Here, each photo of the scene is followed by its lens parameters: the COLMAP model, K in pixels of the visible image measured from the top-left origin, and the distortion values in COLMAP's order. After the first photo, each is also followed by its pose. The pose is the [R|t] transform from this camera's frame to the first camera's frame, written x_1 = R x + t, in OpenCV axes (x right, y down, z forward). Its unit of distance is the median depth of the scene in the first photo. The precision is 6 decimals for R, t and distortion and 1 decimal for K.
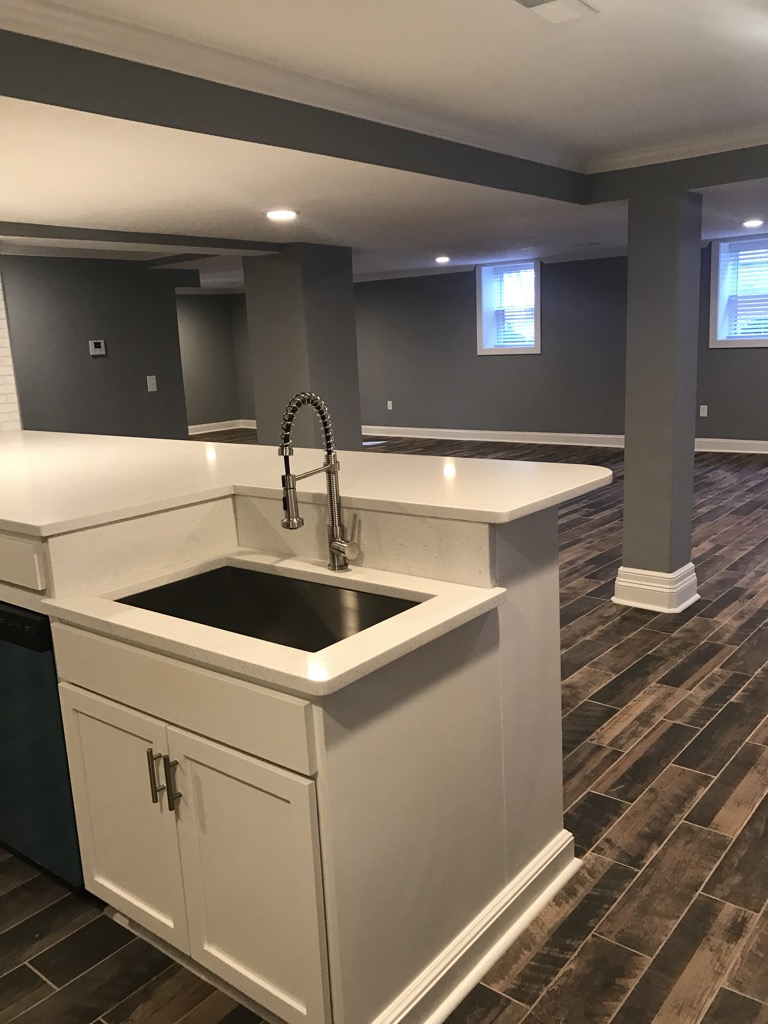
lens RADIAL K [[842.4, 0, 392.7], [0, 842.4, 501.0], [0, 0, 1]] dist [0.022451, -0.033271]
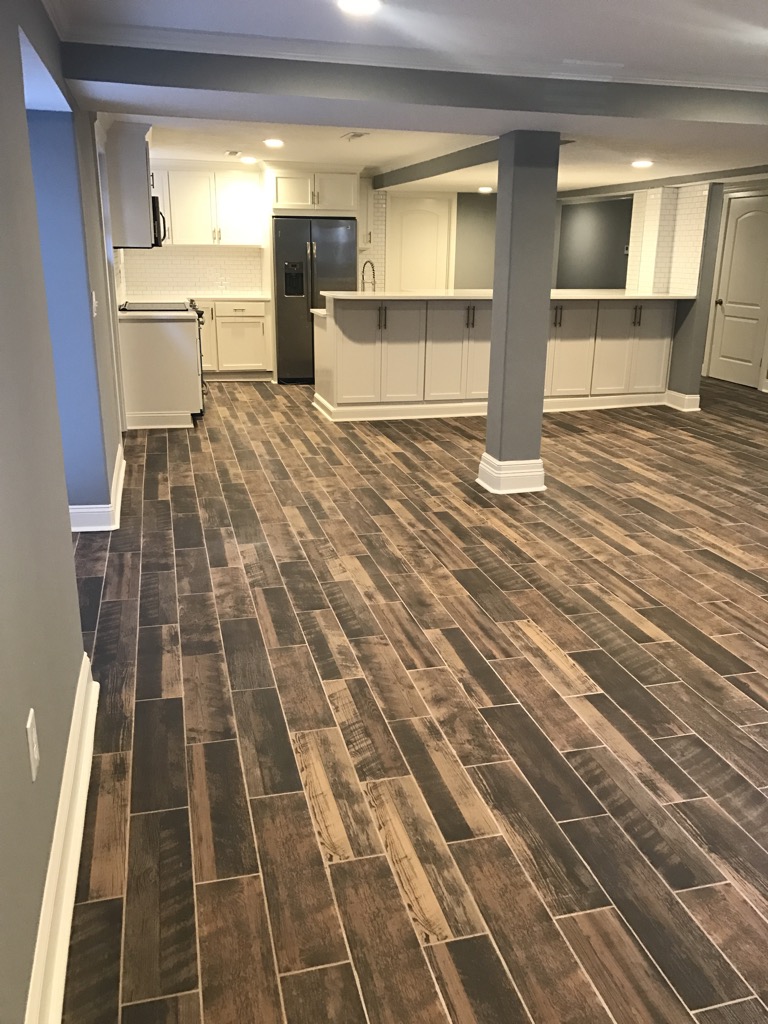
lens RADIAL K [[842.4, 0, 383.4], [0, 842.4, 513.2], [0, 0, 1]] dist [0.022451, -0.033271]
pose [[-0.594267, 0.275312, -0.755679, 1.873247], [-0.146283, 0.886913, 0.438162, -0.481914], [0.790853, 0.370928, -0.486789, 2.051858]]
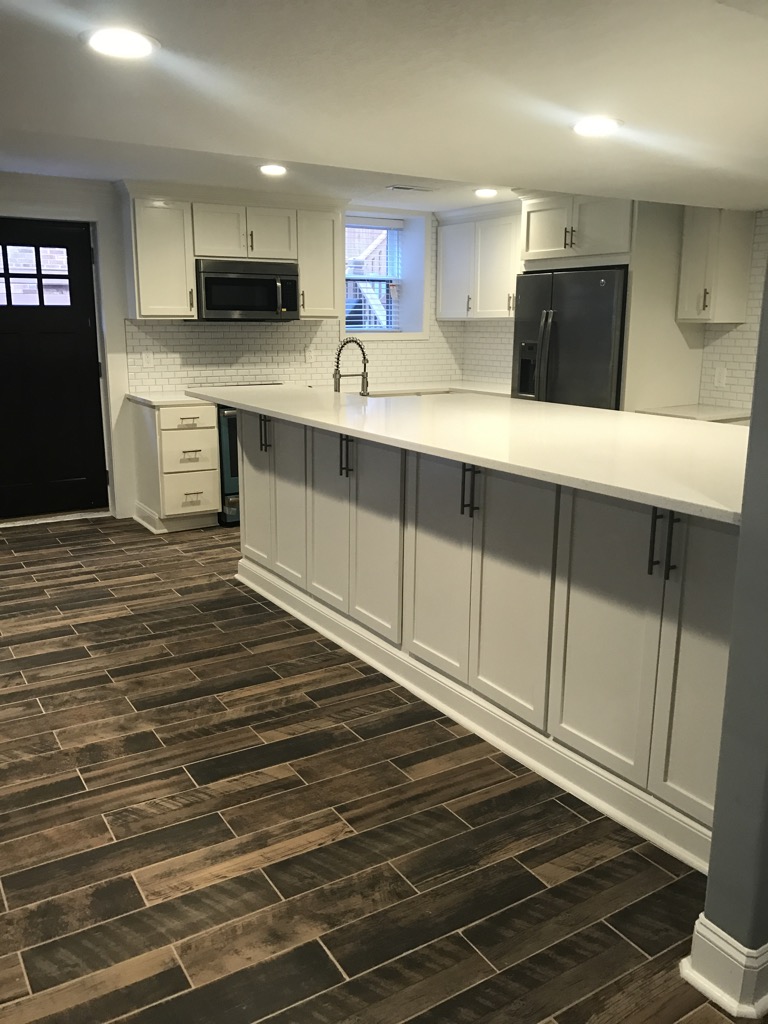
lens RADIAL K [[842.4, 0, 379.5], [0, 842.4, 514.1], [0, 0, 1]] dist [0.022451, -0.033271]
pose [[-0.941326, -0.038722, 0.335270, -0.575664], [0.102997, 0.913047, 0.394634, -0.349477], [-0.321398, 0.406012, -0.855487, 1.894765]]
